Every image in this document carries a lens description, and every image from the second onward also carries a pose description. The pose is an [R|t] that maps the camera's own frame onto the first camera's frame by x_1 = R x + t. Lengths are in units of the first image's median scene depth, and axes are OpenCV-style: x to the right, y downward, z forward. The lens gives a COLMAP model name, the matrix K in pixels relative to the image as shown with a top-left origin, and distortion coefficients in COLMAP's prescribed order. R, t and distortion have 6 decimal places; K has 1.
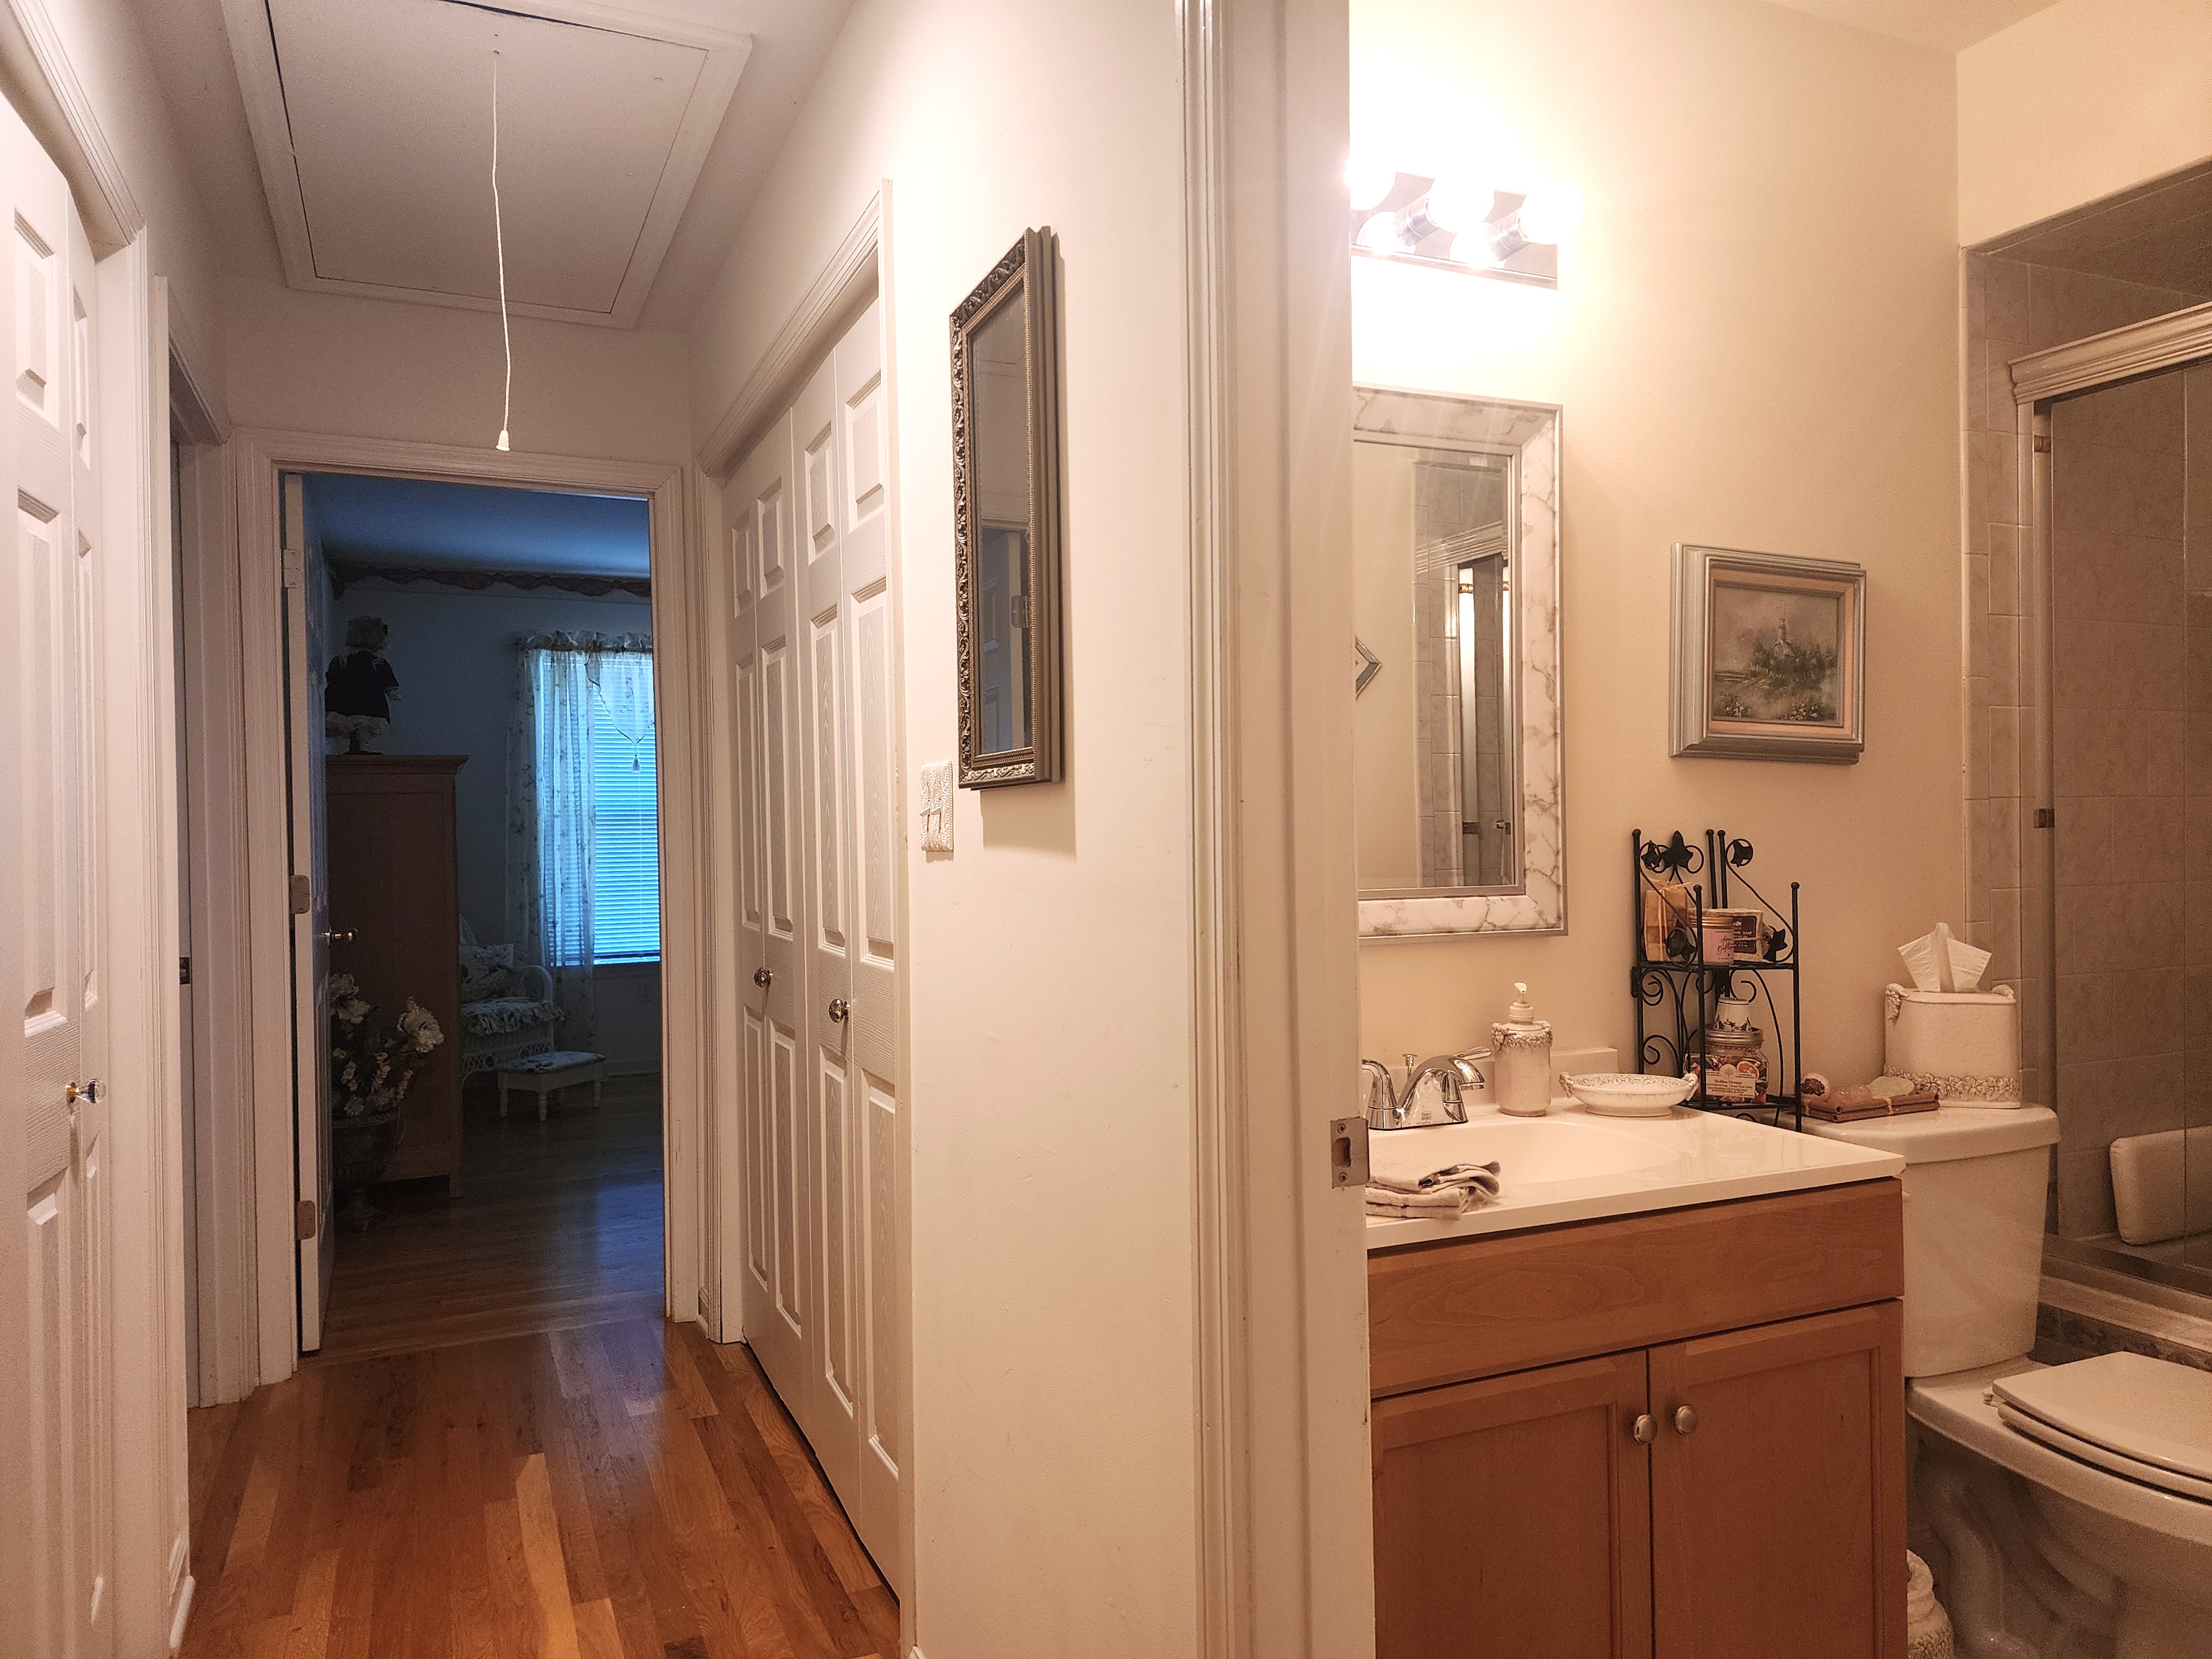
lens RADIAL K [[1445.6, 0, 1101.0], [0, 1445.6, 819.0], [0, 0, 1]] dist [0.078109, -0.089368]
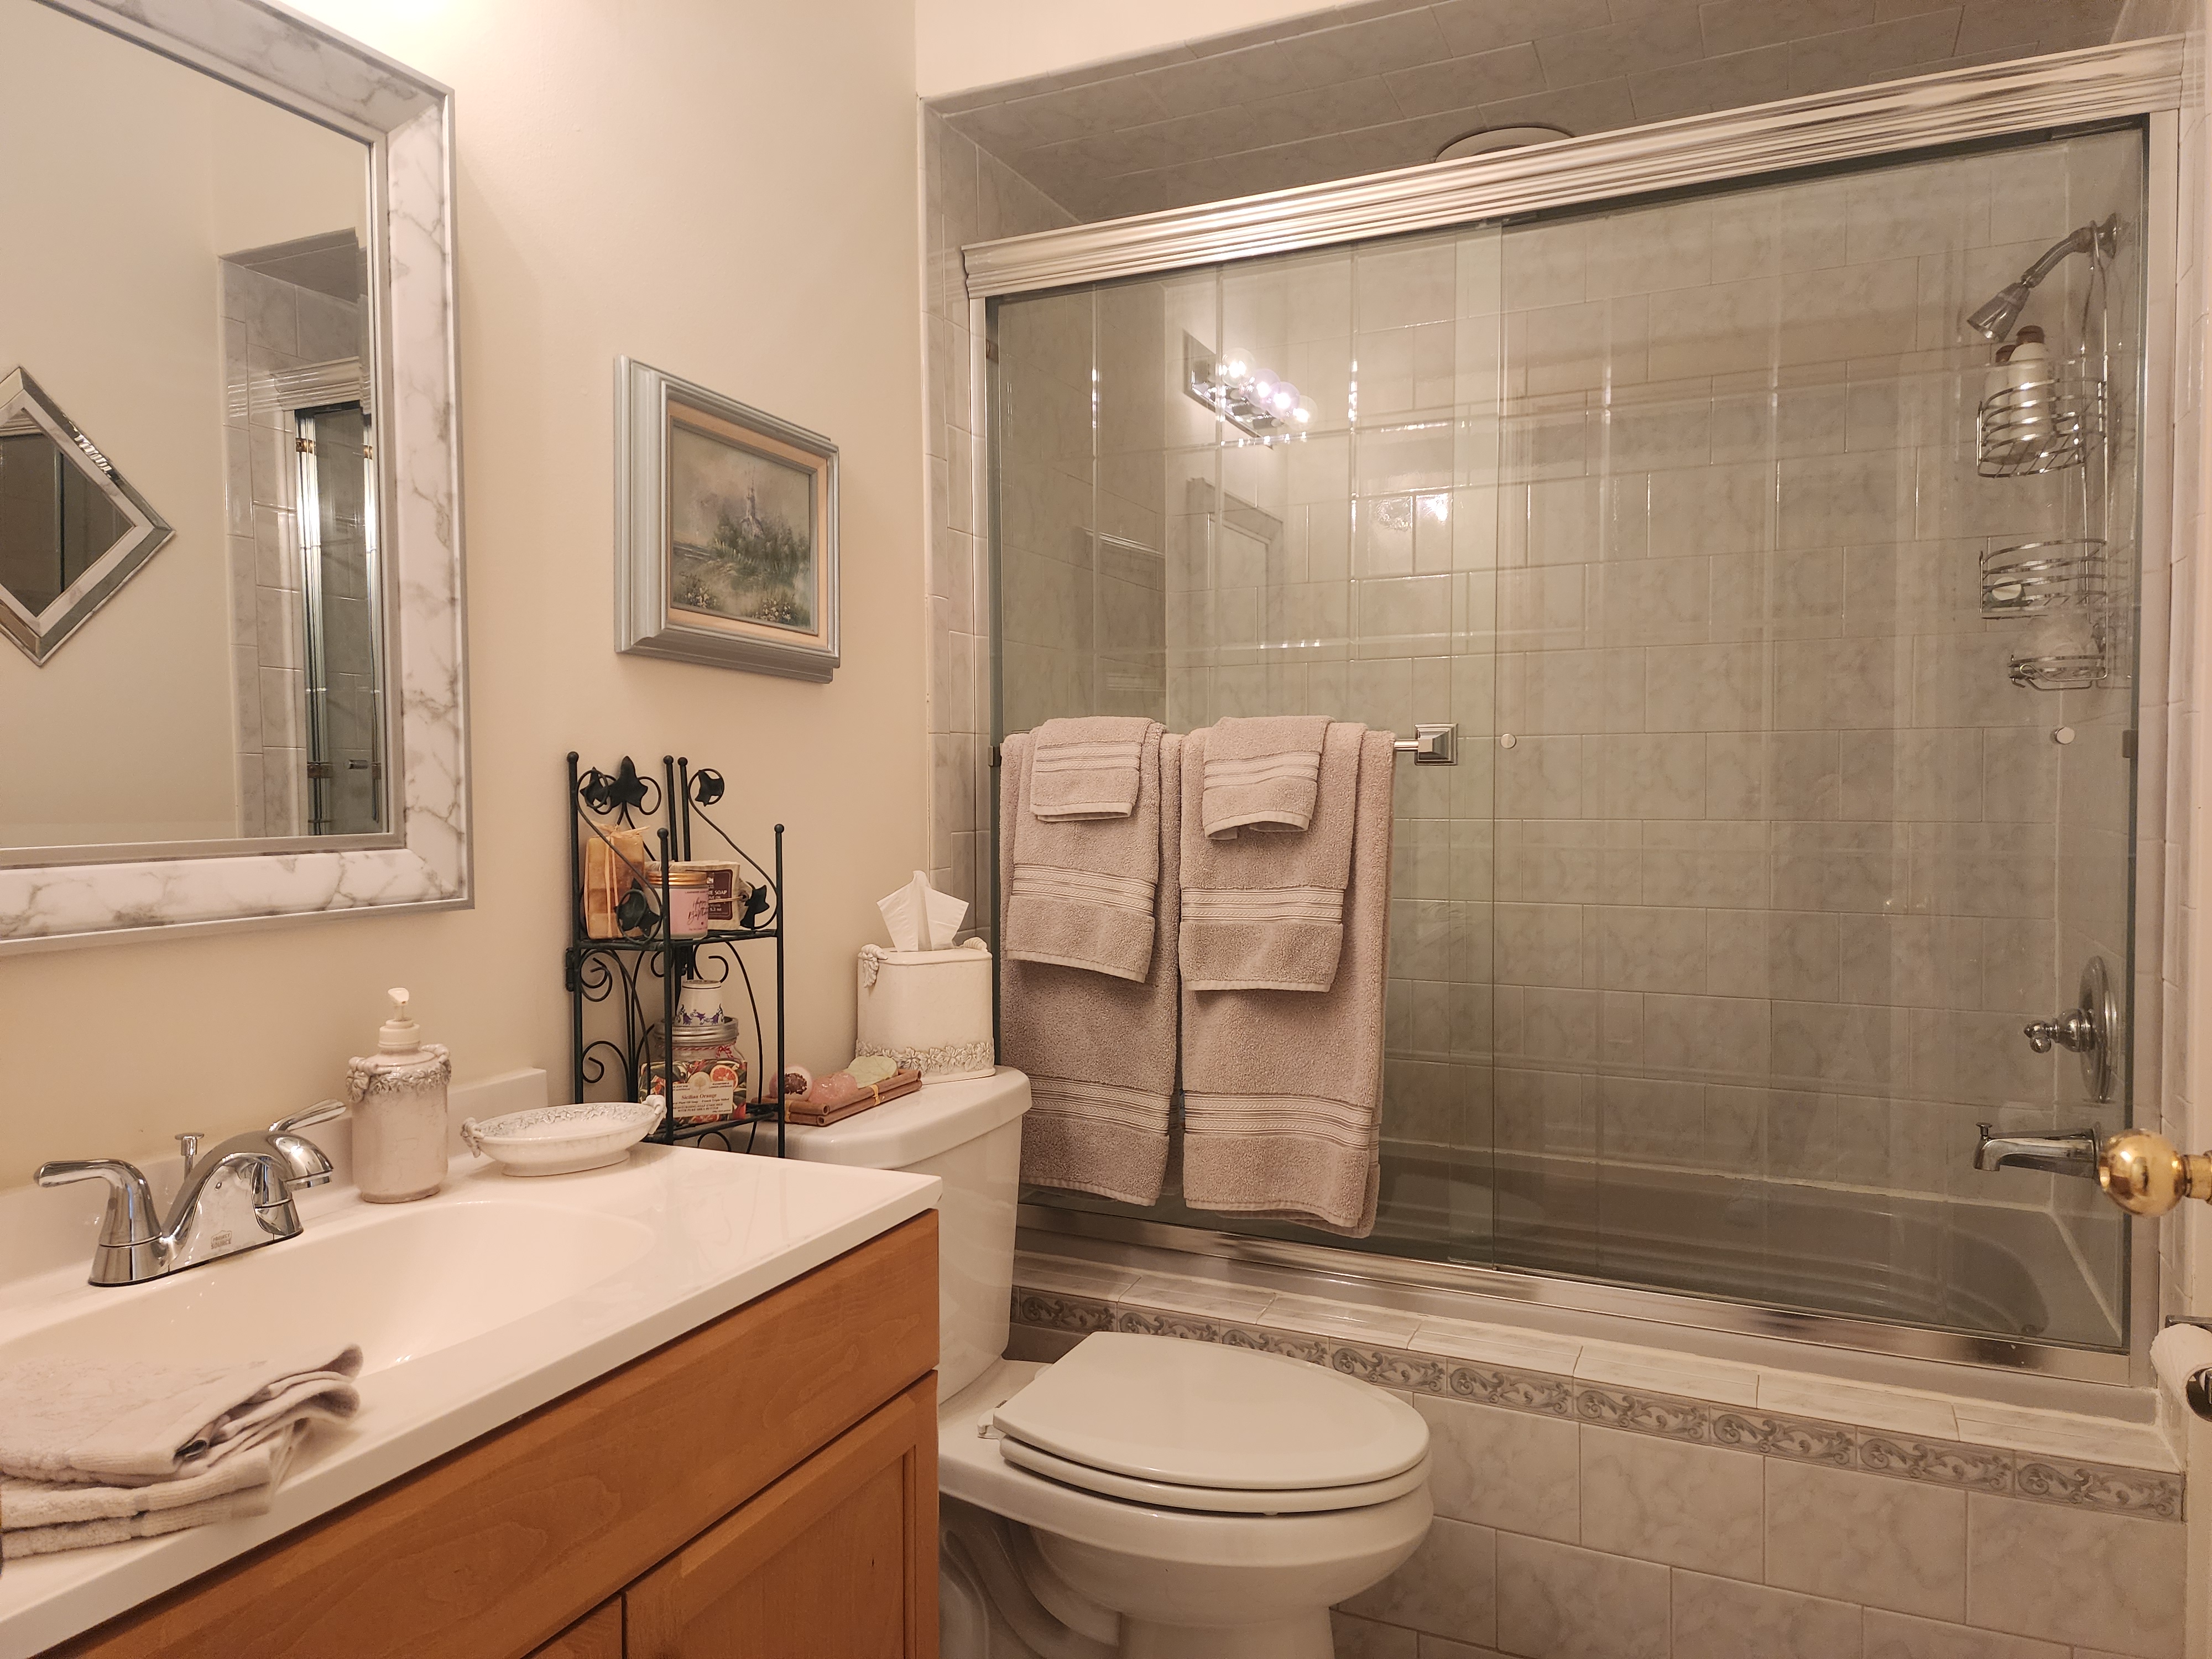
lens RADIAL K [[1489.2, 0, 1106.0], [0, 1489.2, 829.5], [0, 0, 1]] dist [0.088006, -0.088290]
pose [[0.748359, -0.013289, 0.663160, 0.080438], [-0.007683, 0.999559, 0.028701, 0.021952], [-0.663249, -0.026574, 0.747927, 0.294331]]
